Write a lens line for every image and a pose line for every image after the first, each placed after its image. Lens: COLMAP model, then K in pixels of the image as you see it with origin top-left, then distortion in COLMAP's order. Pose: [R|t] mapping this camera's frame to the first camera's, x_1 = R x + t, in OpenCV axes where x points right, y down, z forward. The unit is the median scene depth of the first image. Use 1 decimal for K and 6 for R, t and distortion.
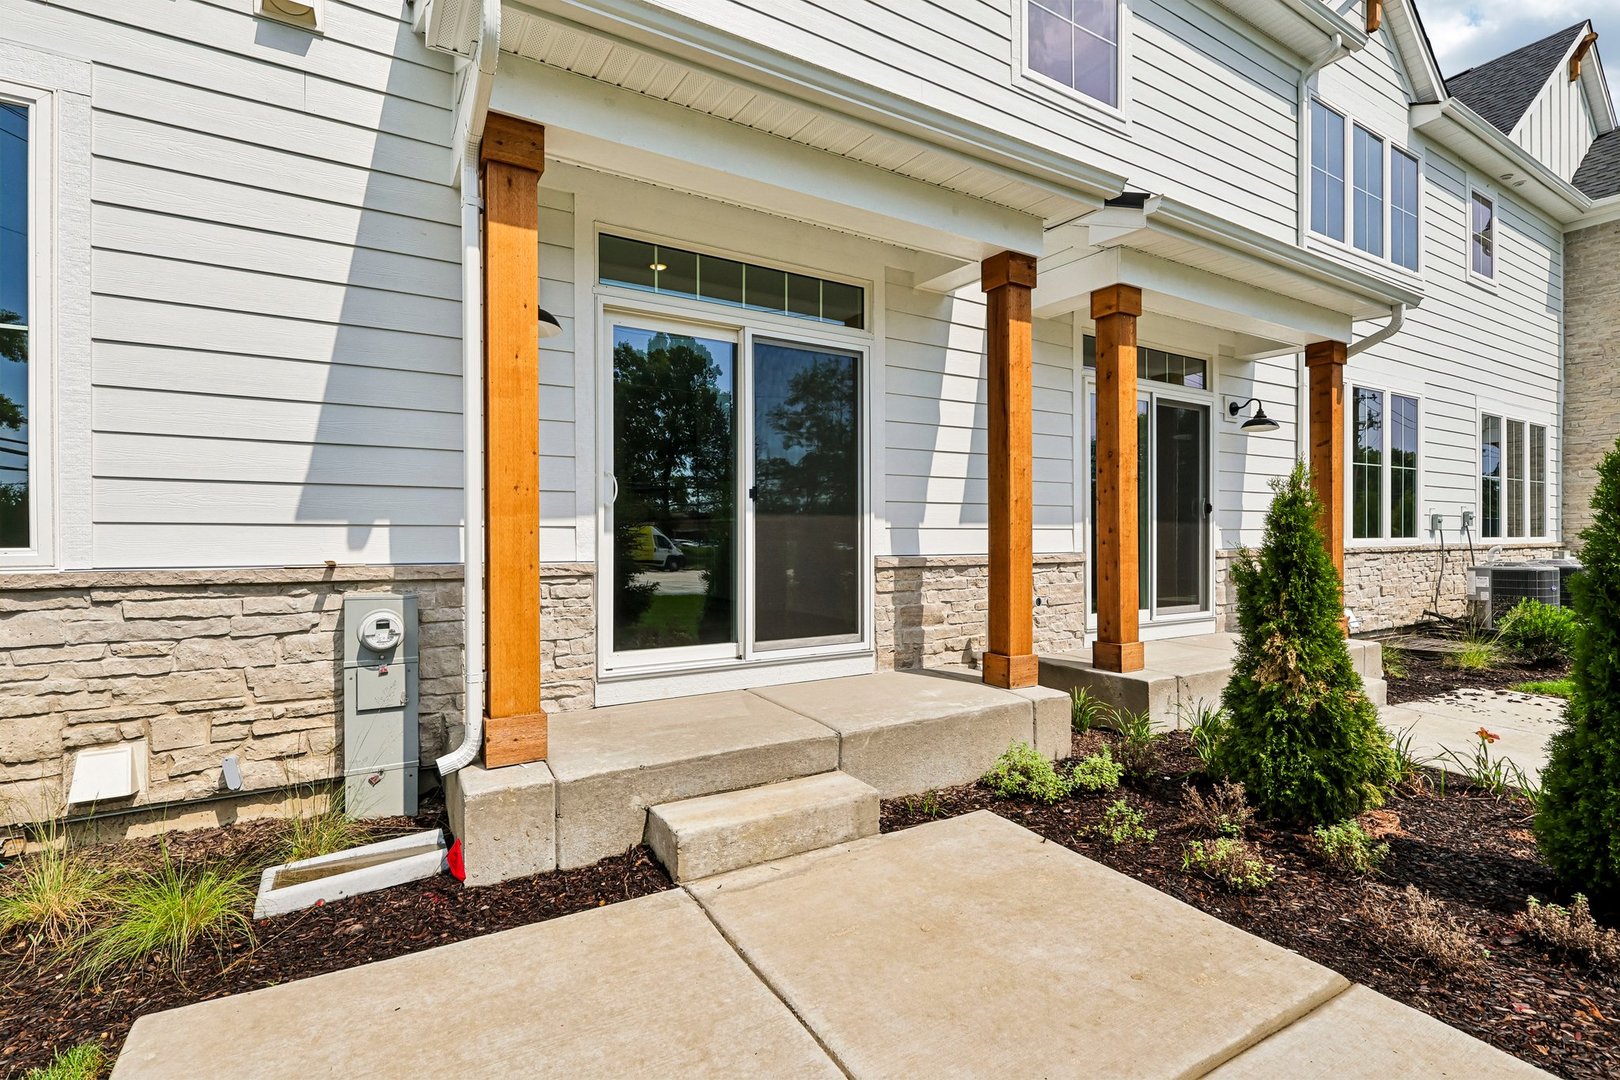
lens RADIAL K [[745.6, 0, 795.8], [0, 745.6, 538.4], [0, 0, 1]] dist [0.000664, 0.000268]
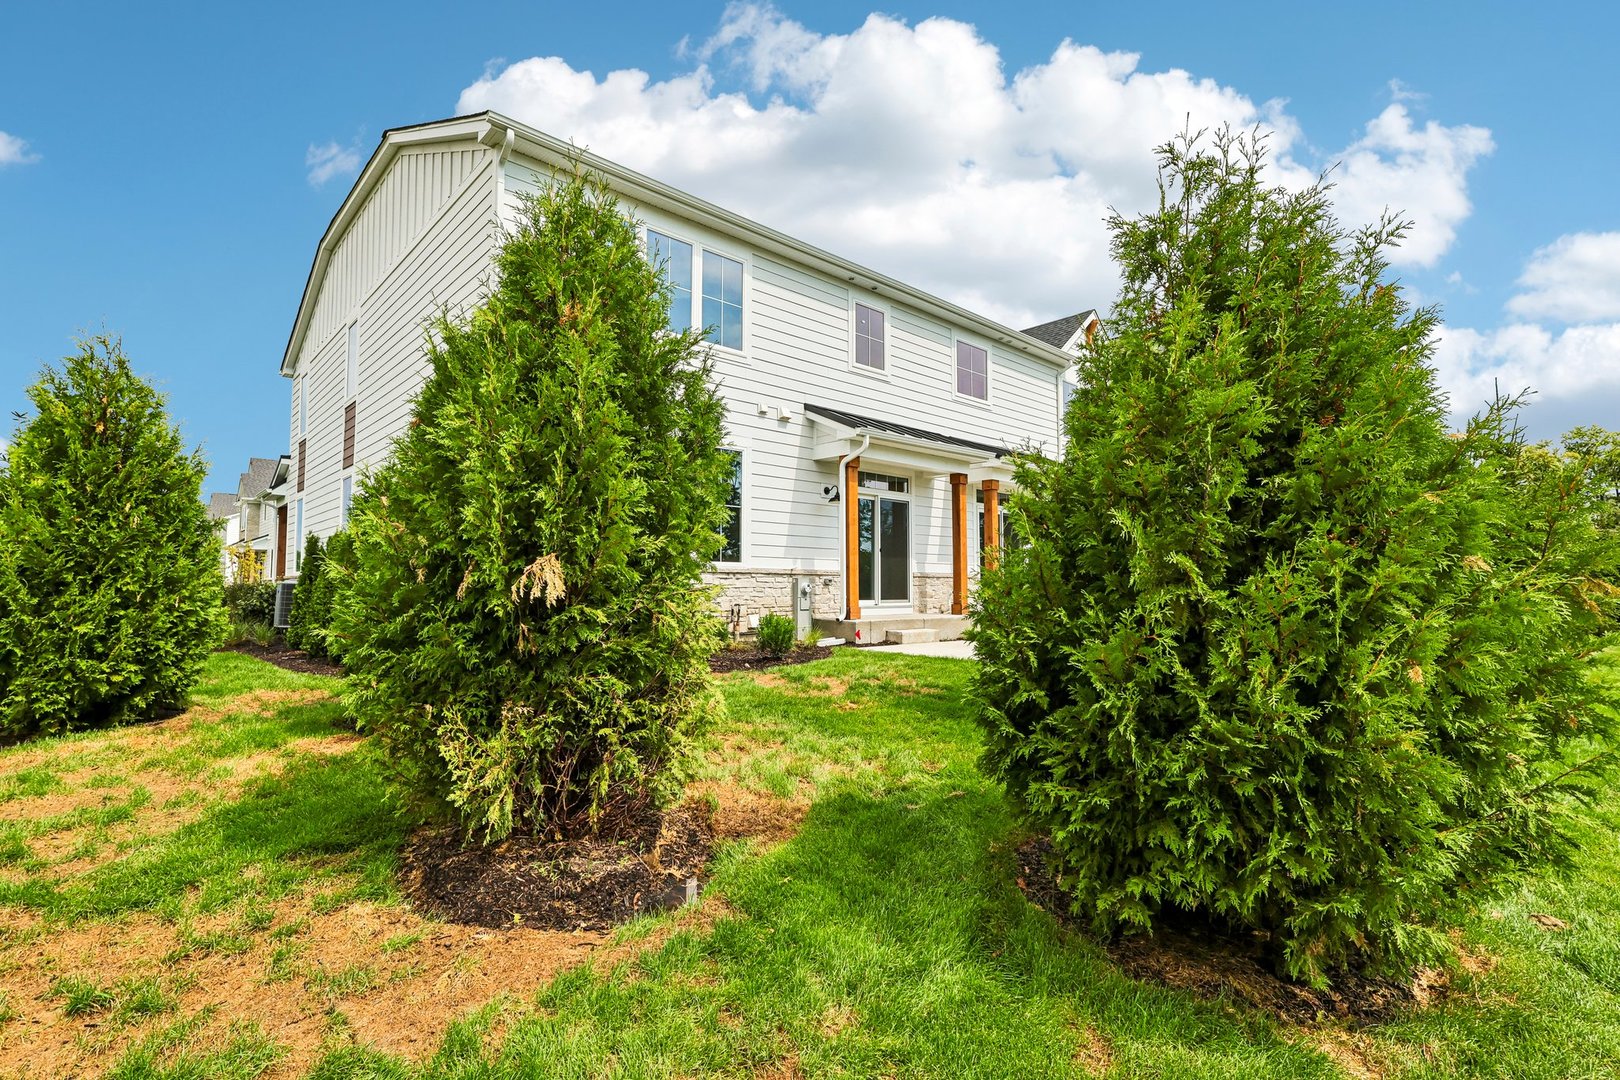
lens RADIAL K [[745.6, 0, 815.3], [0, 745.6, 538.3], [0, 0, 1]] dist [0.000664, 0.000268]
pose [[0.979533, 0.011448, 0.200959, -0.838191], [0.003242, 0.997355, -0.072615, 0.100539], [-0.201259, 0.071780, 0.976905, -1.715428]]
